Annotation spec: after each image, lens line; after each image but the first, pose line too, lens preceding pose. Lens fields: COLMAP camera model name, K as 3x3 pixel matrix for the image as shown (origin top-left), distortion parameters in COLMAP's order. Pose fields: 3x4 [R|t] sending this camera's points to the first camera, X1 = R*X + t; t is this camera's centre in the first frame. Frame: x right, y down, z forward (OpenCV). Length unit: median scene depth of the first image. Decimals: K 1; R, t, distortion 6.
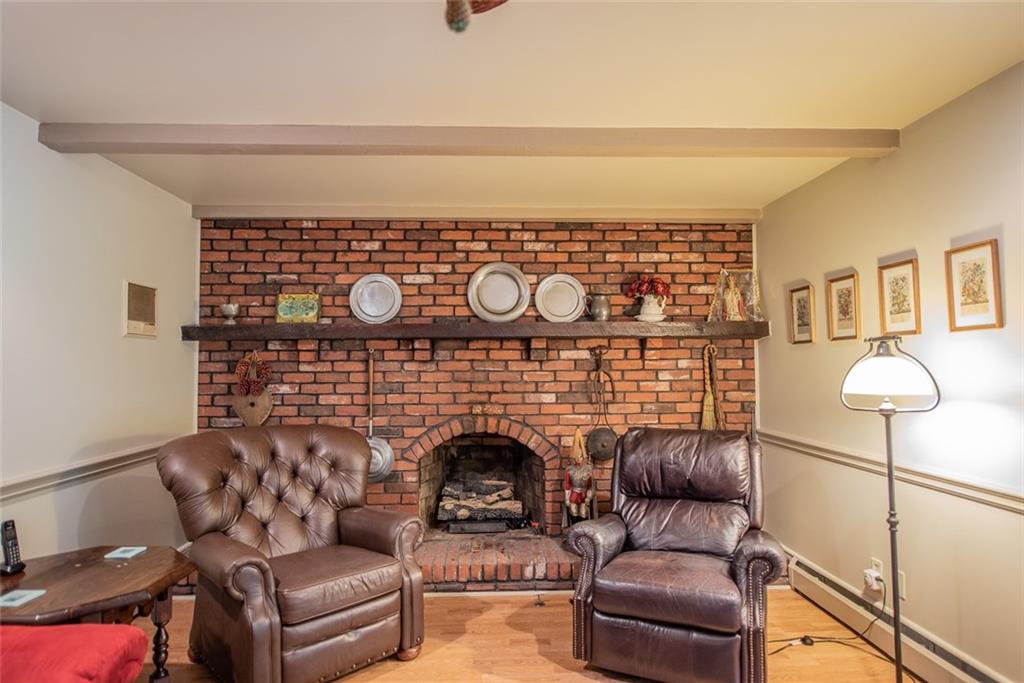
lens RADIAL K [[585.1, 0, 512.0], [0, 585.1, 341.5], [0, 0, 1]] dist [-0.001364, -0.000562]
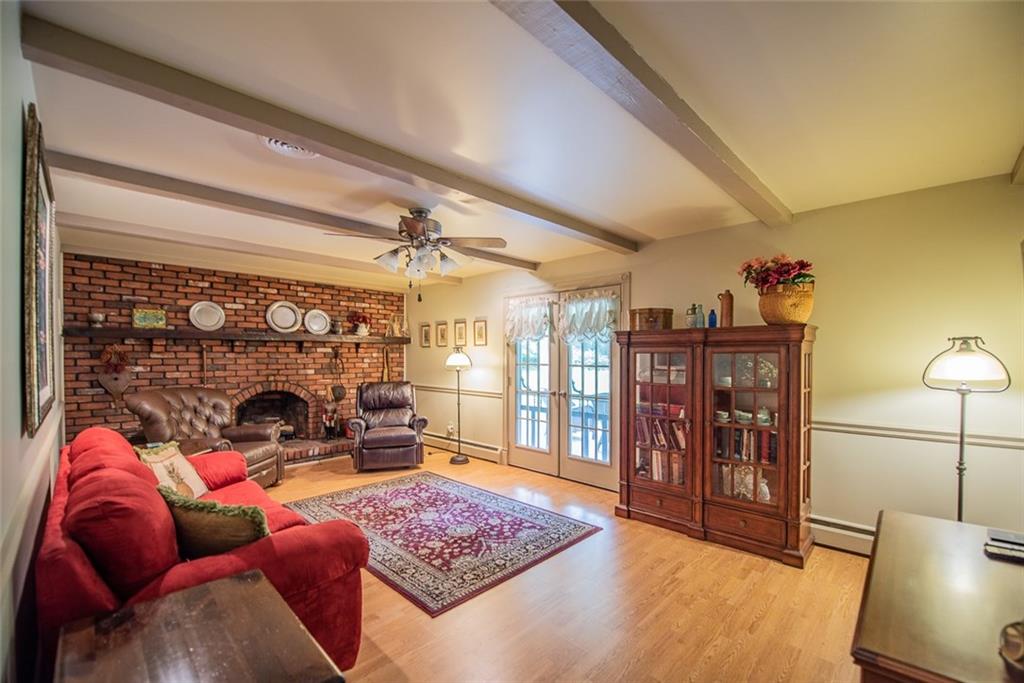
lens RADIAL K [[420.9, 0, 513.2], [0, 420.9, 357.7], [0, 0, 1]] dist [0.000060, -0.000009]
pose [[0.725438, 0.003316, 0.688280, -0.429853], [-0.033654, 0.998963, 0.030658, -0.018463], [-0.687464, -0.045404, 0.724797, -0.518583]]
